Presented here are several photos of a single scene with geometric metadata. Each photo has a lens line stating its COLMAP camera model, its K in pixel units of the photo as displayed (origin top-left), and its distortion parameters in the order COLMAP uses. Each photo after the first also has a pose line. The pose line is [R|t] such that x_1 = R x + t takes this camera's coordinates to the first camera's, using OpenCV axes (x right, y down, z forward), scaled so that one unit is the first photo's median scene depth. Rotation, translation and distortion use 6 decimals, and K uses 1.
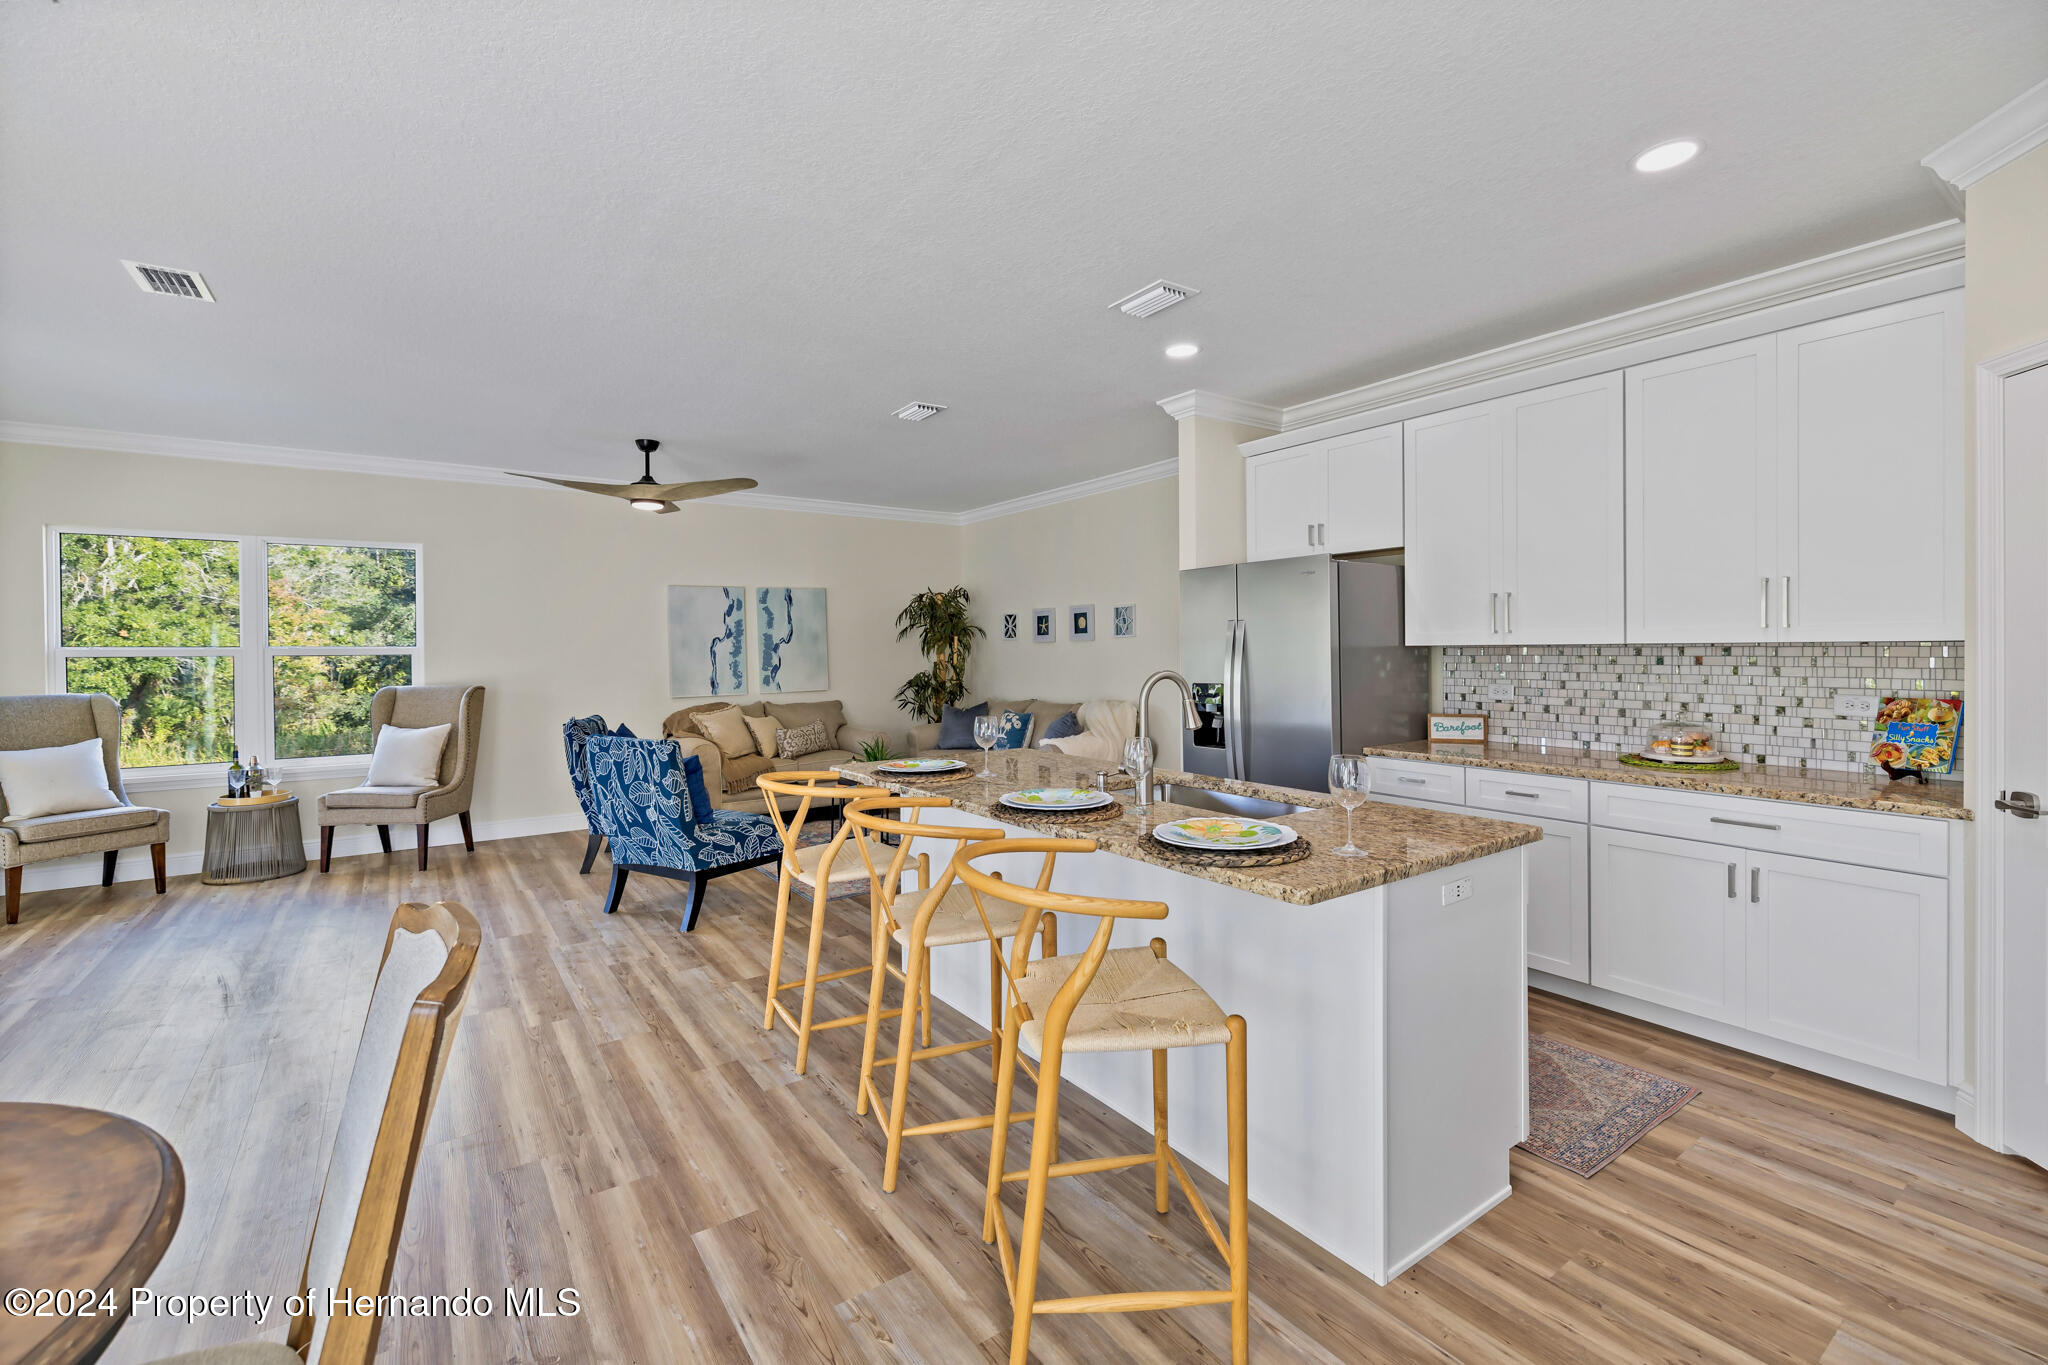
lens RADIAL K [[877.5, 0, 1027.5], [0, 877.5, 670.7], [0, 0, 1]] dist [0.002047, -0.000881]
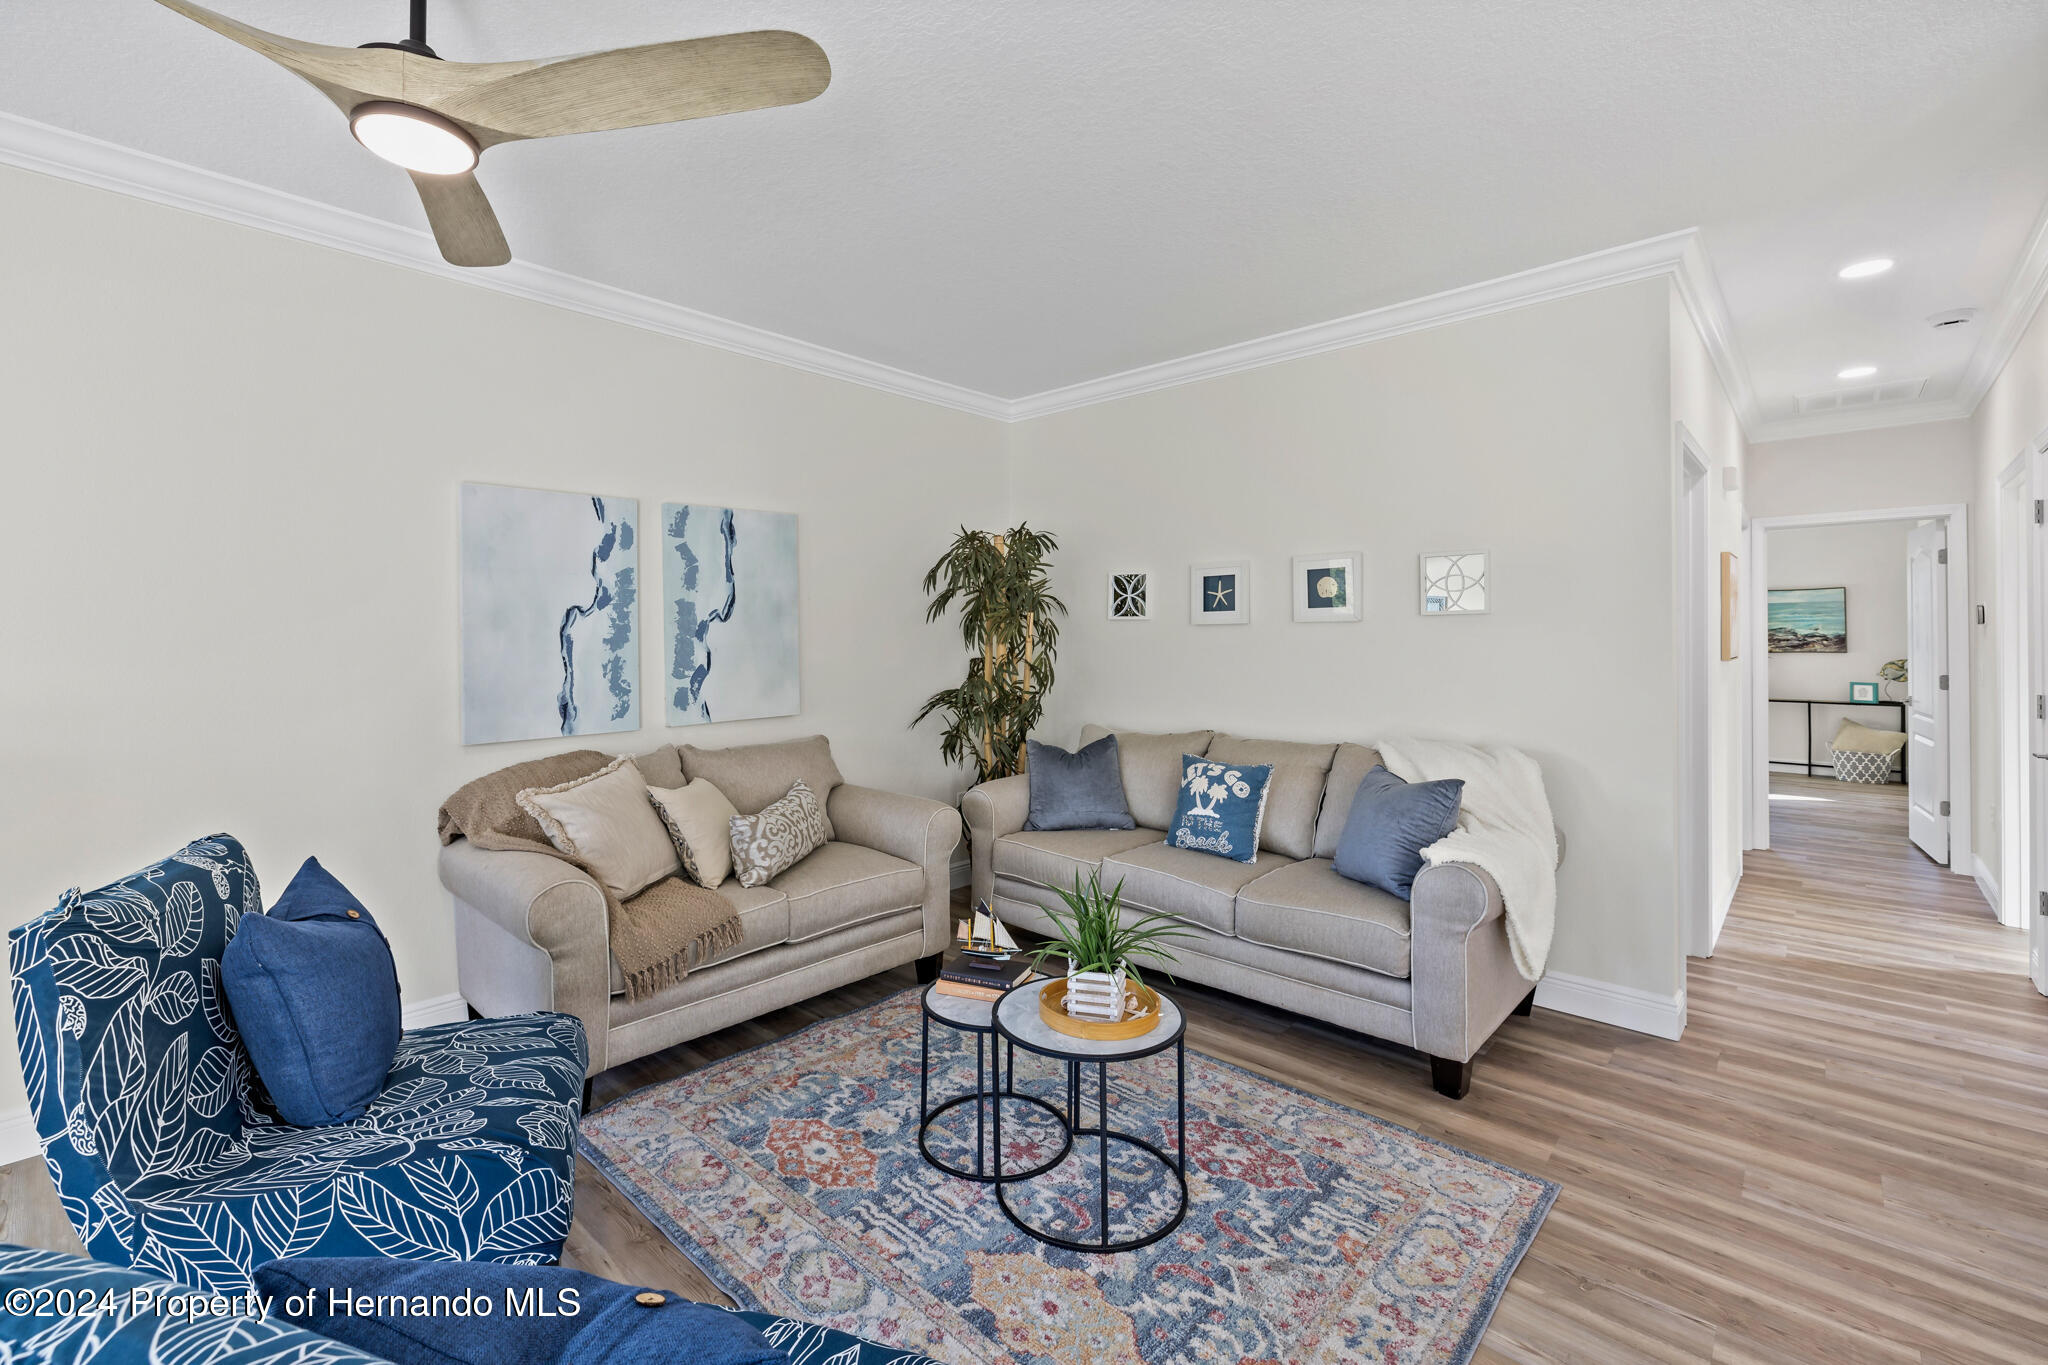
lens RADIAL K [[877.5, 0, 1016.6], [0, 877.5, 627.9], [0, 0, 1]] dist [0.002047, -0.000881]
pose [[0.979415, 0.008859, 0.201663, -0.216269], [-0.001950, 0.999405, -0.034435, -0.011215], [-0.201848, 0.033333, 0.978849, 0.497842]]
